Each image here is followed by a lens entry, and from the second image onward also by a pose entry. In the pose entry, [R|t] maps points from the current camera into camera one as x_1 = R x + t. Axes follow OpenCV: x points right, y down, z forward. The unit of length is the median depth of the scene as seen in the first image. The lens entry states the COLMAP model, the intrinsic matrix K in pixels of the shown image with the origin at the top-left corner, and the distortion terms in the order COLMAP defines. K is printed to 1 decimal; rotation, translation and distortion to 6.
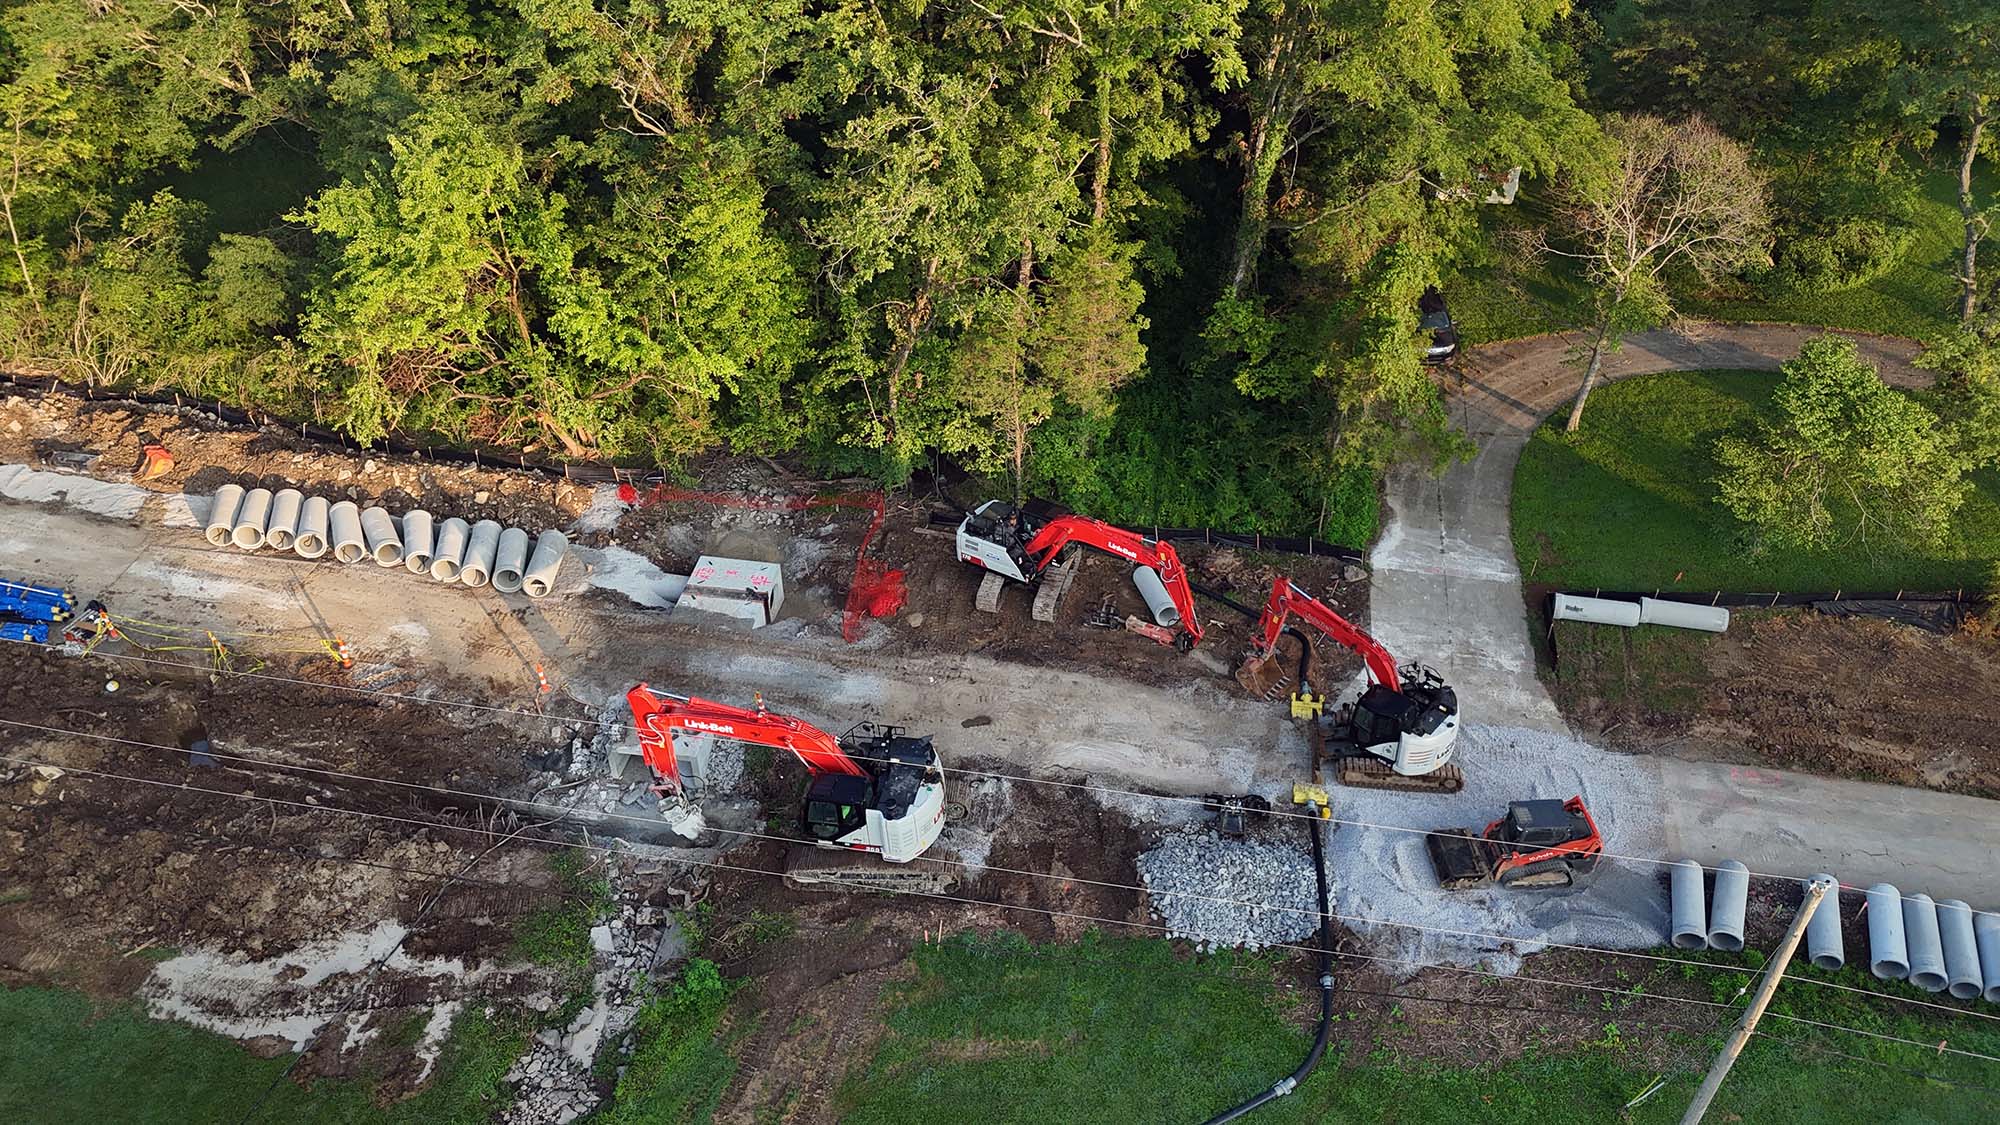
lens RADIAL K [[1432.5, 0, 1016.7], [0, 1432.5, 559.1], [0, 0, 1]] dist [0.051461, -0.051774]
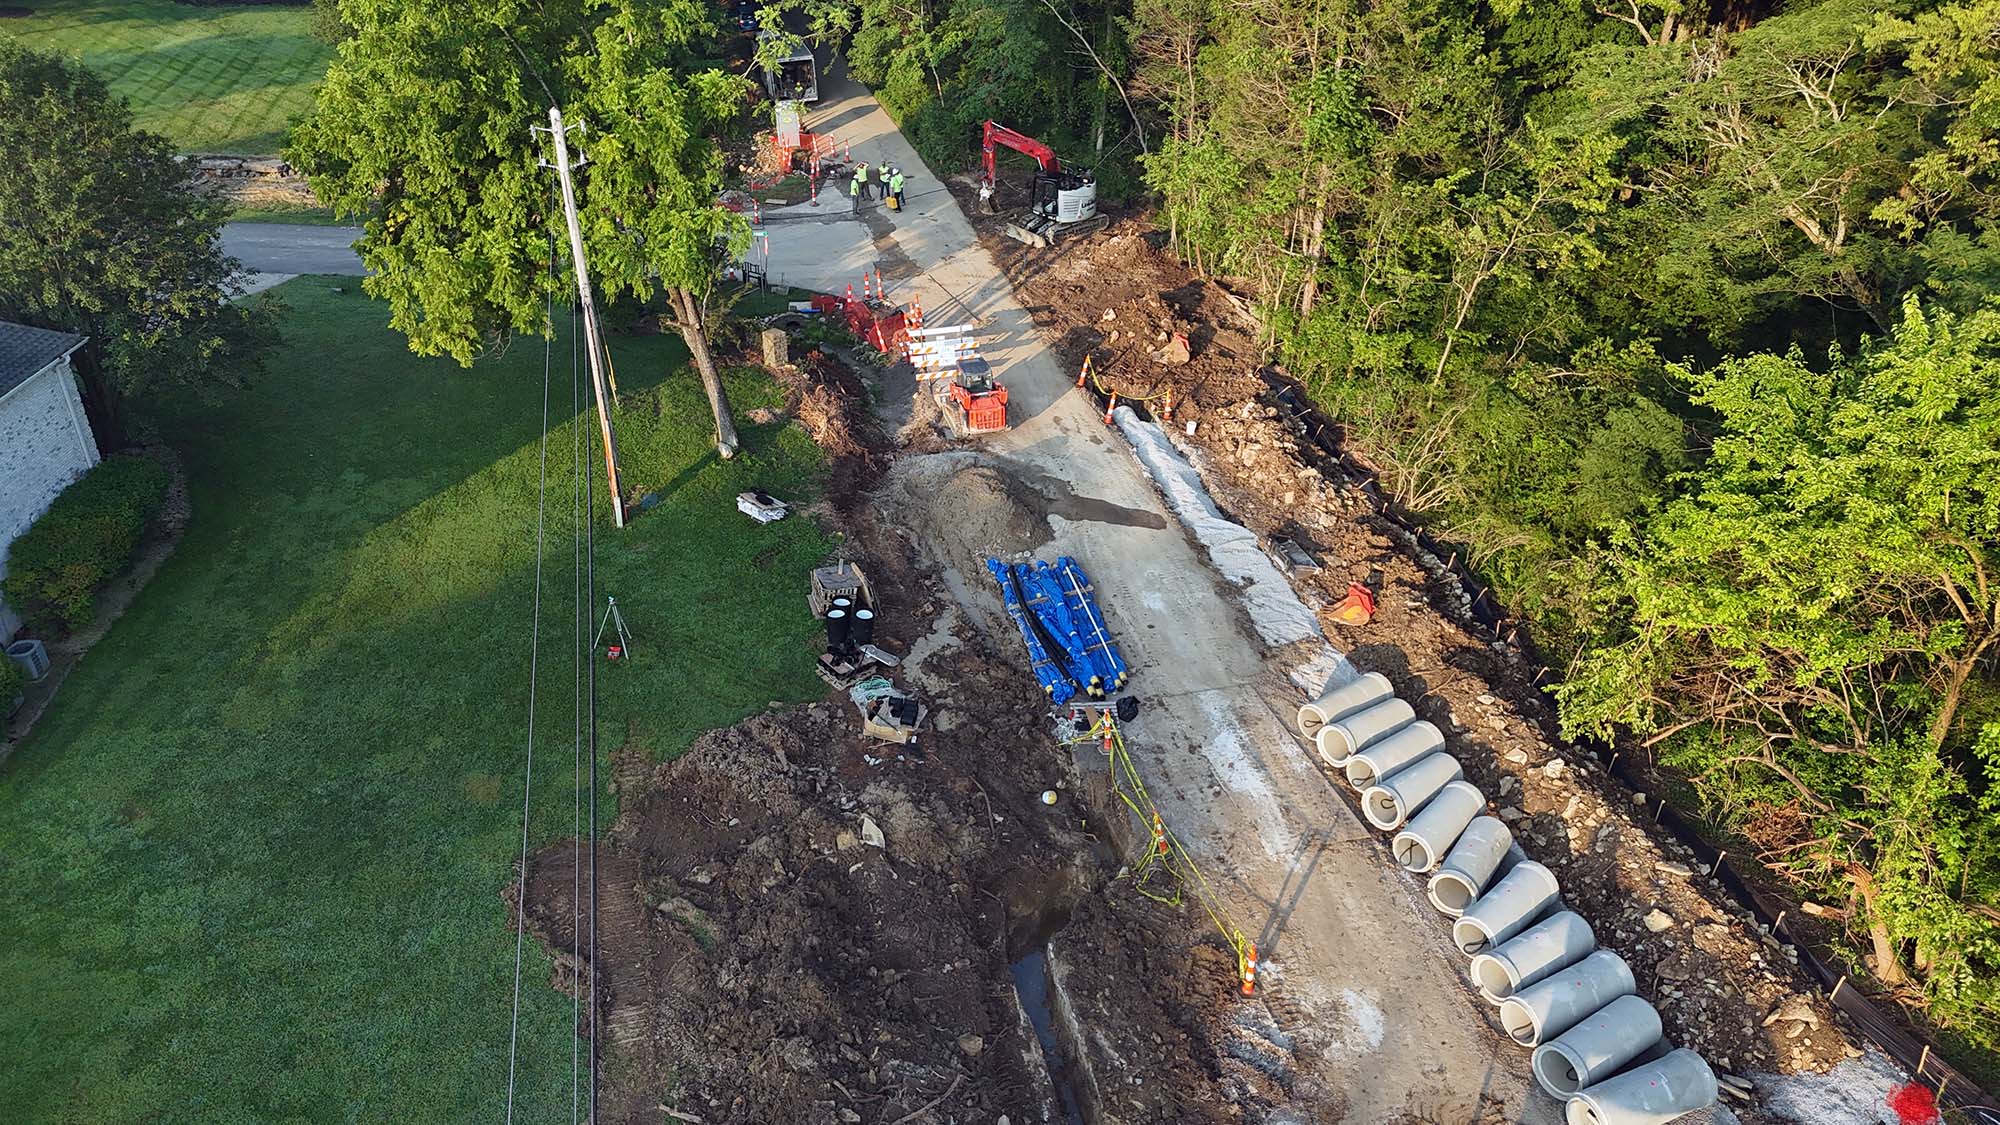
lens RADIAL K [[1467.1, 0, 993.0], [0, 1467.1, 552.1], [0, 0, 1]] dist [0.098555, -0.116683]
pose [[0.413218, 0.431772, -0.801763, -0.086014], [-0.587359, 0.799193, 0.127672, -0.085885], [0.695888, 0.418166, 0.583846, 0.467086]]
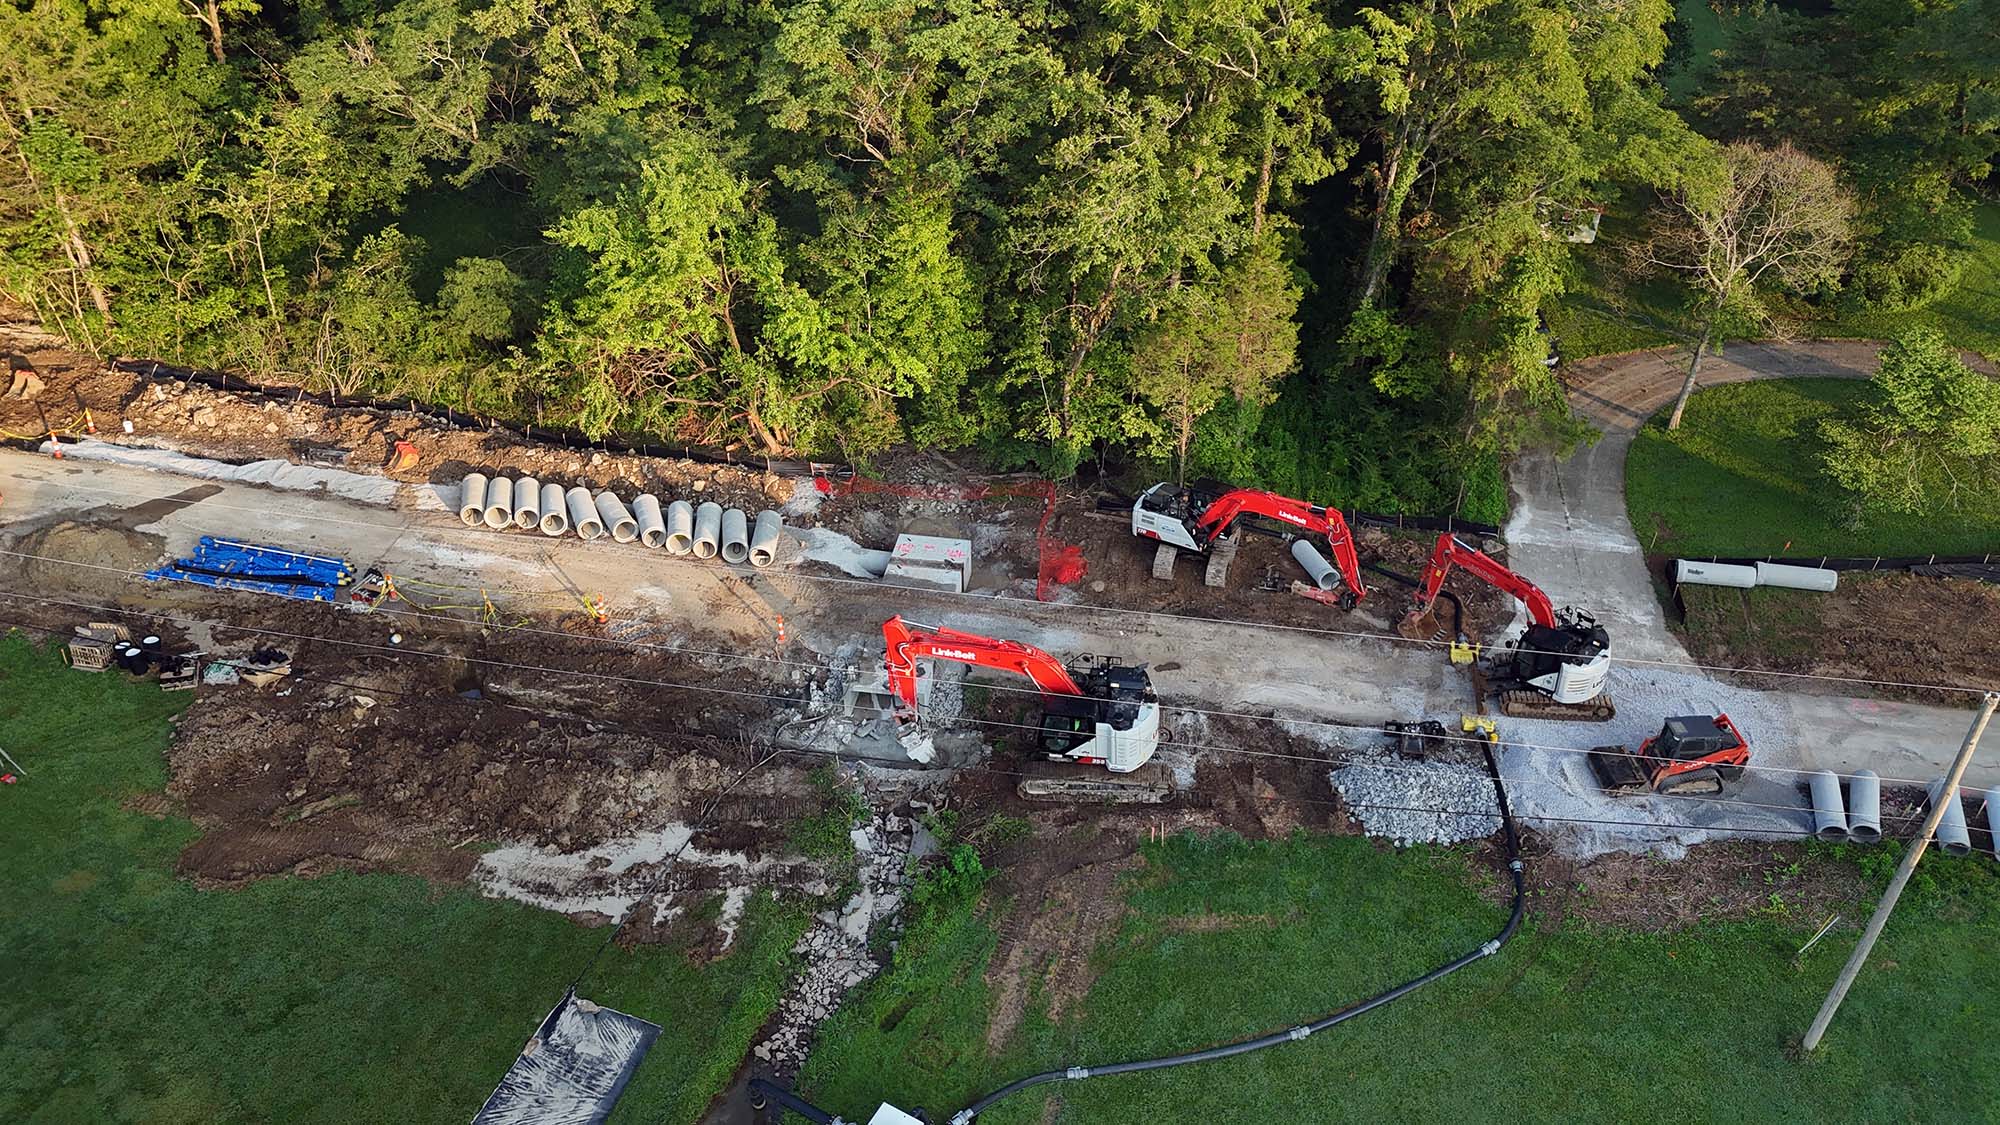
lens RADIAL K [[1432.5, 0, 1016.7], [0, 1432.5, 559.1], [0, 0, 1]] dist [0.051461, -0.051774]
pose [[0.999991, -0.000817, -0.004161, -0.130138], [0.000540, 0.997812, -0.066119, 0.095229], [0.004206, 0.066116, 0.997803, -0.114391]]
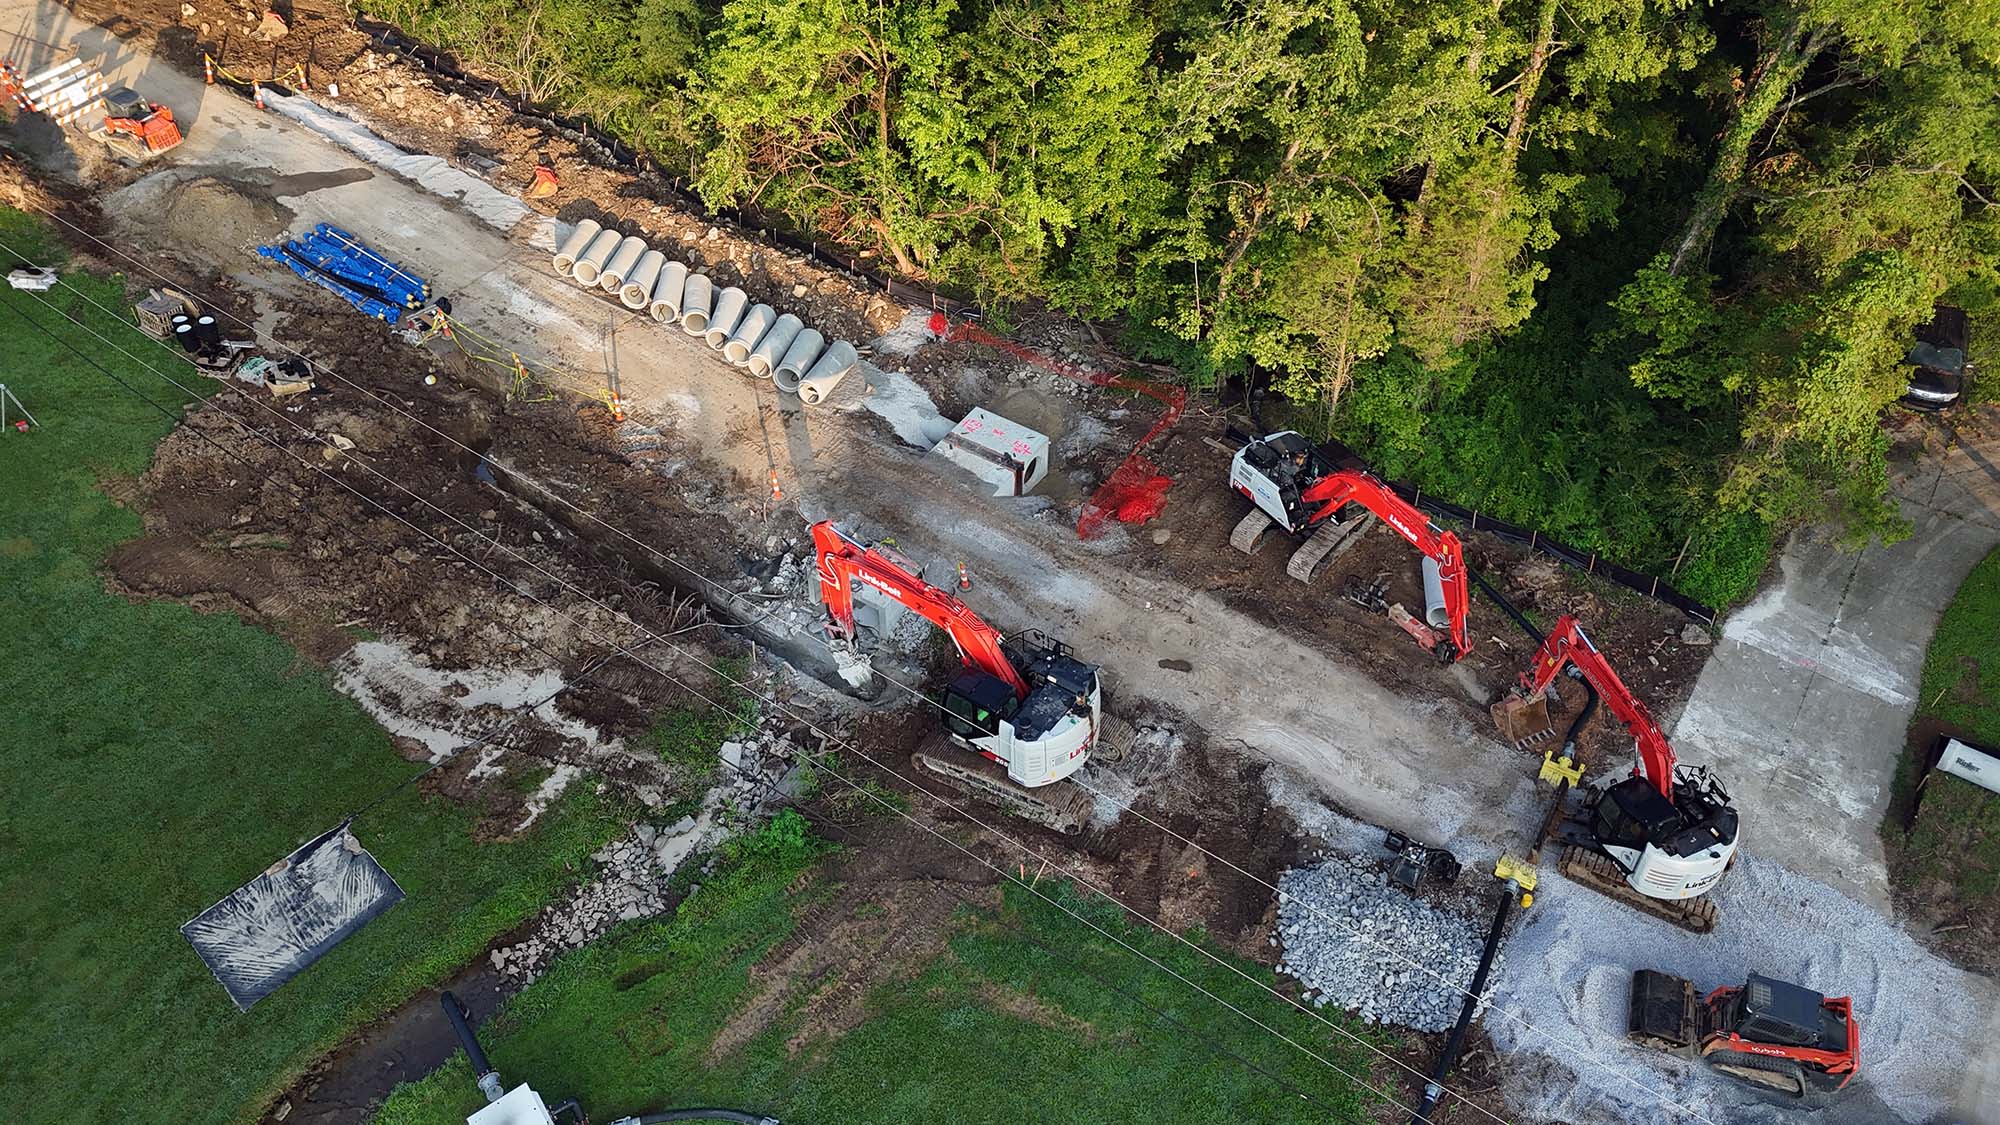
lens RADIAL K [[1441.7, 0, 1016.7], [0, 1441.7, 570.6], [0, 0, 1]] dist [0.046991, -0.041787]
pose [[0.913878, 0.293644, -0.280356, 0.108024], [-0.265299, 0.954653, 0.135104, -0.035848], [0.307315, -0.049091, 0.950341, 0.101926]]
